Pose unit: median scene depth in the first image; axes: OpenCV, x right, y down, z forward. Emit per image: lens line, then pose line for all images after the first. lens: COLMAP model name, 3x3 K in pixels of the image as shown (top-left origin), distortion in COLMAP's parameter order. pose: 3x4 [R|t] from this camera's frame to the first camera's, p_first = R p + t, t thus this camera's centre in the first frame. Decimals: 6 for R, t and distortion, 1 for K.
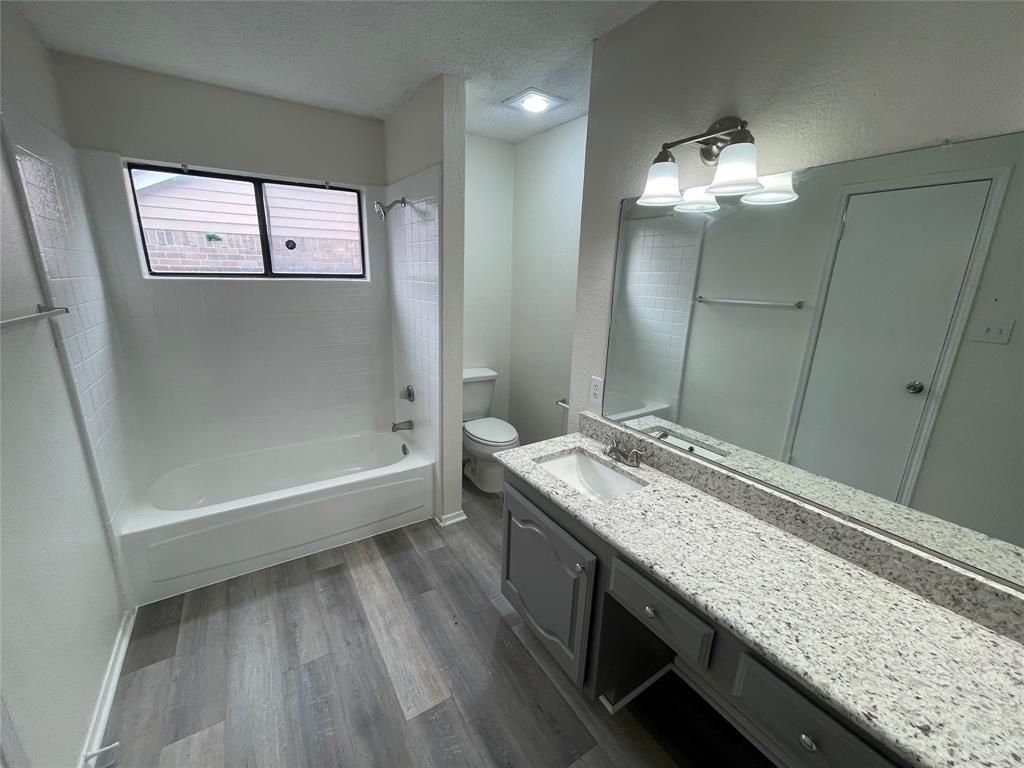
lens RADIAL K [[414.4, 0, 507.2], [0, 414.4, 384.1], [0, 0, 1]] dist [0.002603, 0.000289]
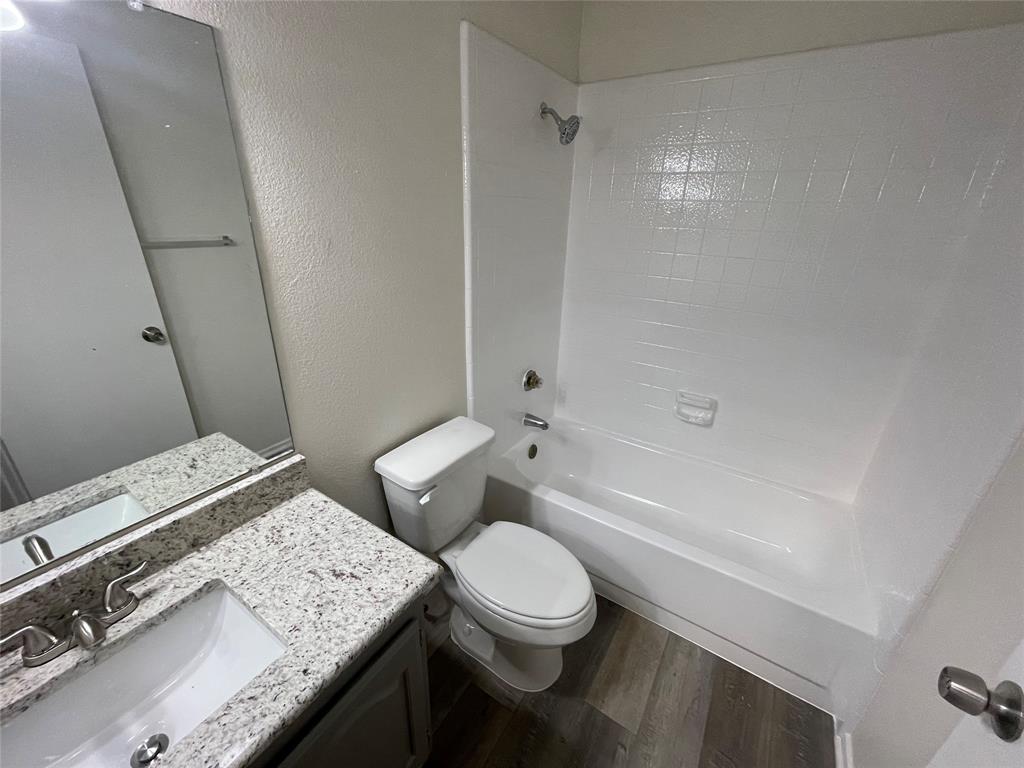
lens RADIAL K [[414.4, 0, 507.2], [0, 414.4, 384.1], [0, 0, 1]] dist [0.002603, 0.000289]
pose [[-0.399718, -0.381576, 0.833442, -0.230508], [0.194575, 0.853197, 0.483939, -0.224216], [-0.895749, 0.355605, -0.266793, 0.794575]]
